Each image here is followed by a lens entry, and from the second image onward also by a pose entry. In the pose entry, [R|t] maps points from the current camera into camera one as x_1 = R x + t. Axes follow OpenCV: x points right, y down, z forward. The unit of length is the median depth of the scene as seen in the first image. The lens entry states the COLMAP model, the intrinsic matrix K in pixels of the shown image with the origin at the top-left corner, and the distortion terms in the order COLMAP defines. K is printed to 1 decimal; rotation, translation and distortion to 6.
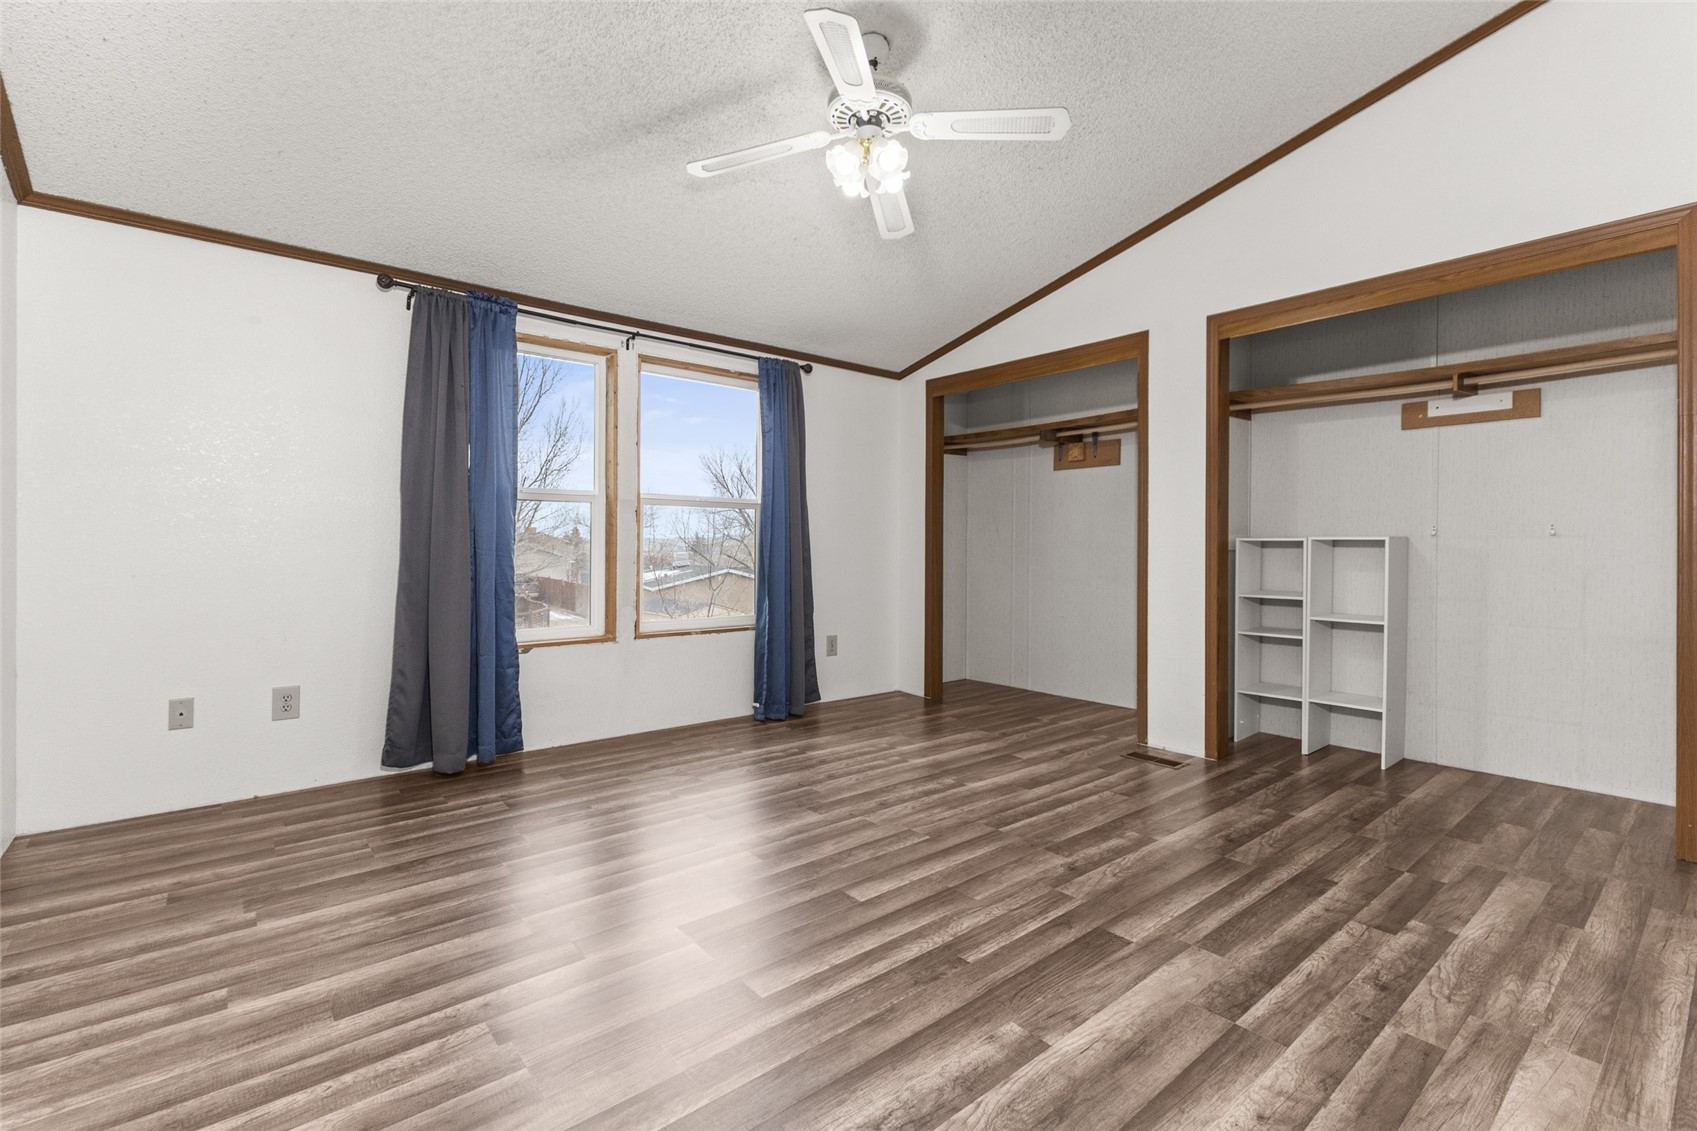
lens RADIAL K [[752.1, 0, 846.5], [0, 752.1, 560.3], [0, 0, 1]] dist [0.012562, -0.002445]
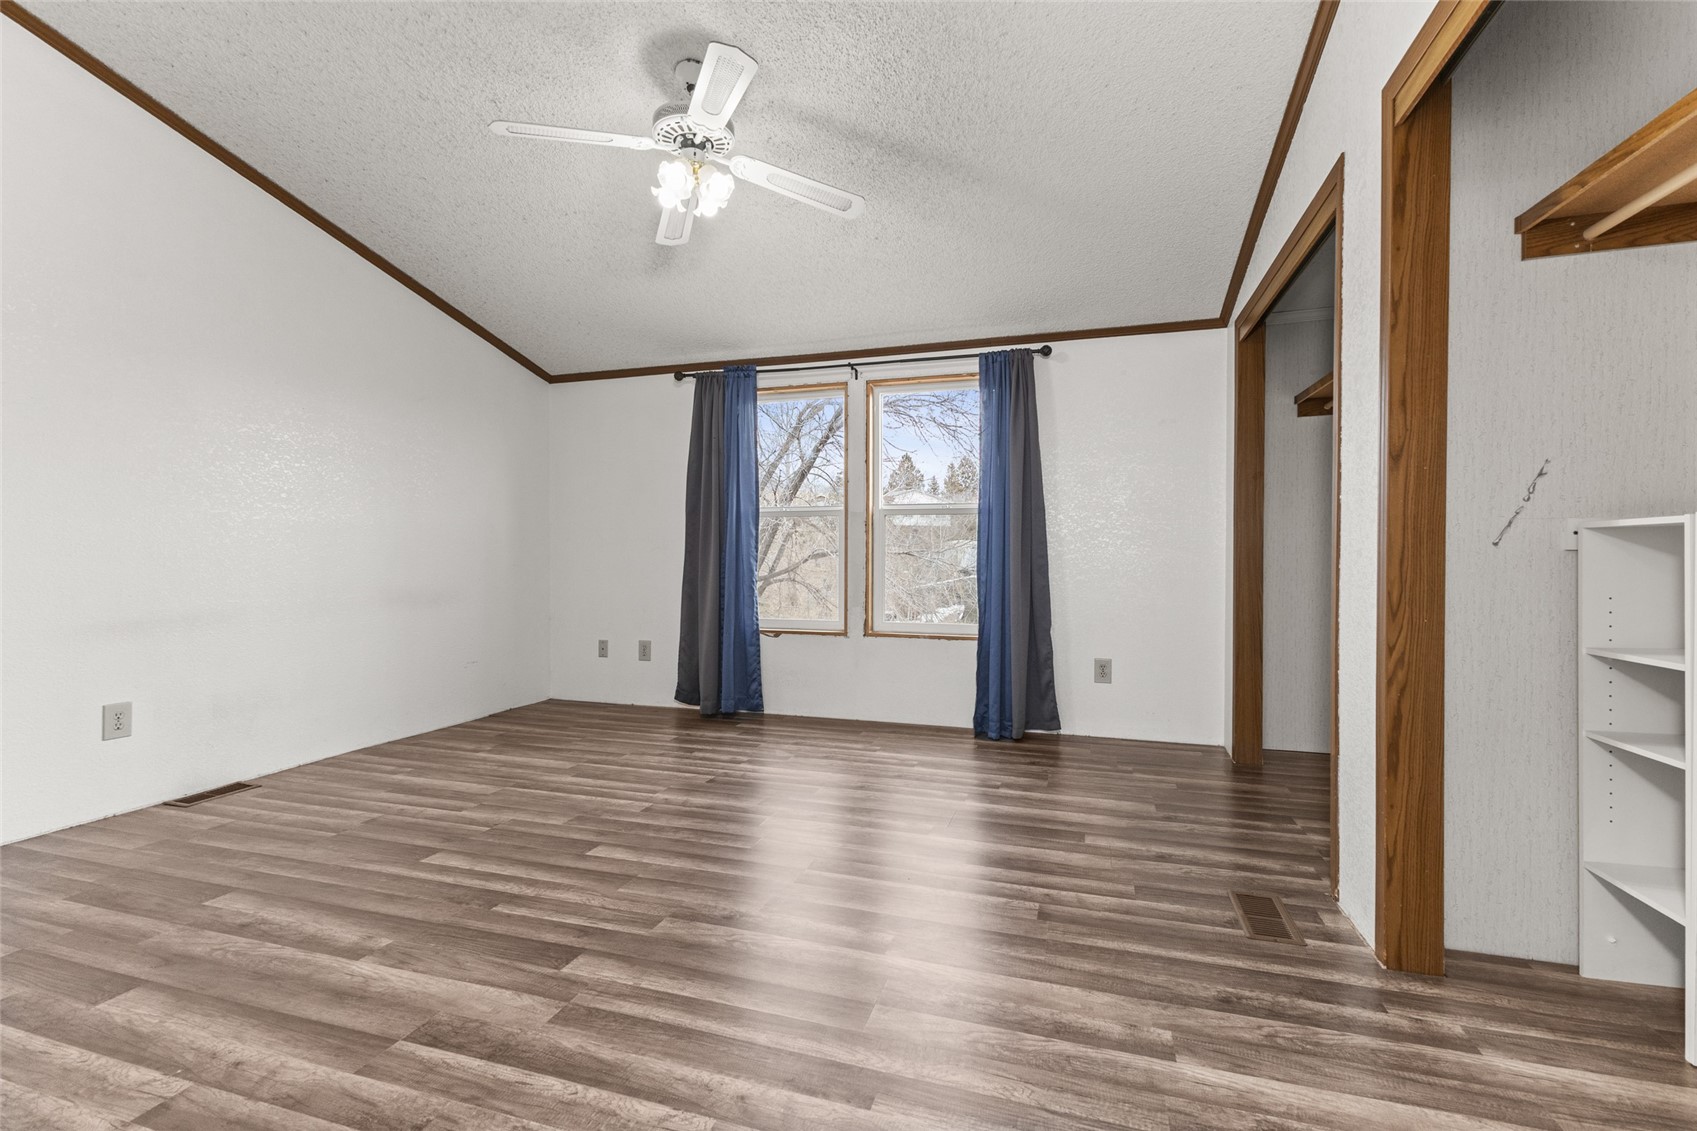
lens RADIAL K [[752.1, 0, 860.4], [0, 752.1, 570.3], [0, 0, 1]] dist [0.012562, -0.002445]
pose [[0.543724, 0.009973, -0.839205, 0.803779], [-0.015899, 0.999872, 0.001581, 0.006697], [0.839113, 0.012483, 0.543813, 0.477879]]
